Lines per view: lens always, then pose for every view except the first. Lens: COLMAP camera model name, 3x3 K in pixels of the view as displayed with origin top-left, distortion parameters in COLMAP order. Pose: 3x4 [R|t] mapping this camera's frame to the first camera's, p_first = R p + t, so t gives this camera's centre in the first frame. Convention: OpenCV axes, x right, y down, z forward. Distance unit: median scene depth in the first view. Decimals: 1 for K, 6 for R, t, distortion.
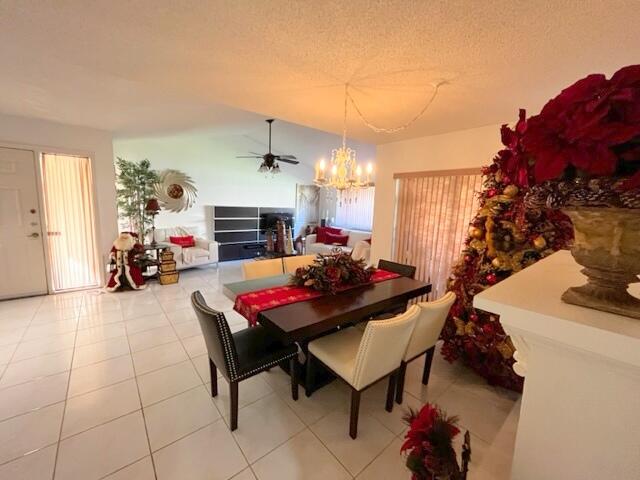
lens RADIAL K [[258.5, 0, 320.0], [0, 258.5, 240.0], [0, 0, 1]] dist [-0.001561, -0.000080]
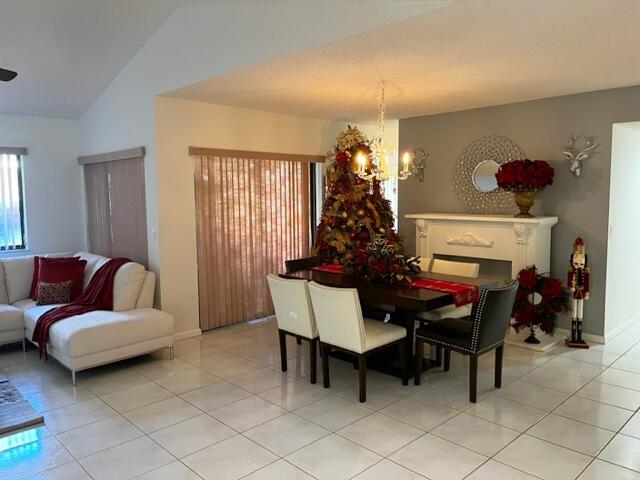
lens RADIAL K [[487.0, 0, 315.3], [0, 487.0, 238.7], [0, 0, 1]] dist [0.074140, -0.096336]
pose [[-0.064090, -0.130069, 0.989431, -0.835424], [0.145978, 0.979583, 0.138230, -0.125406], [-0.987210, 0.153294, -0.043794, 0.633575]]
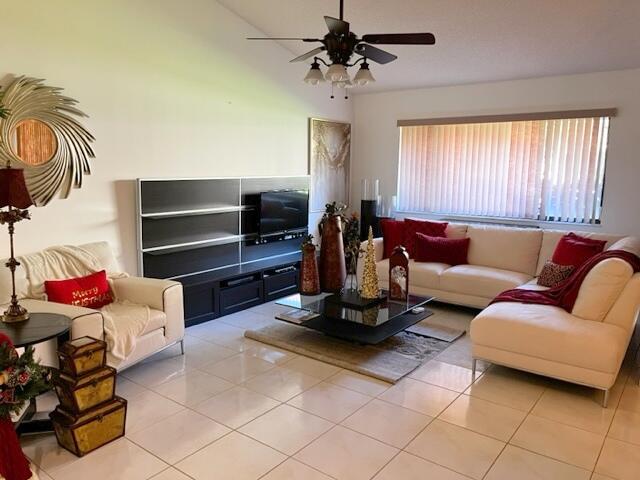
lens RADIAL K [[487.0, 0, 315.3], [0, 487.0, 238.7], [0, 0, 1]] dist [0.074140, -0.096336]
pose [[0.978707, -0.062962, 0.195366, -0.398772], [0.059885, 0.997971, 0.021624, -0.065045], [-0.196331, -0.009464, 0.980492, 0.355230]]
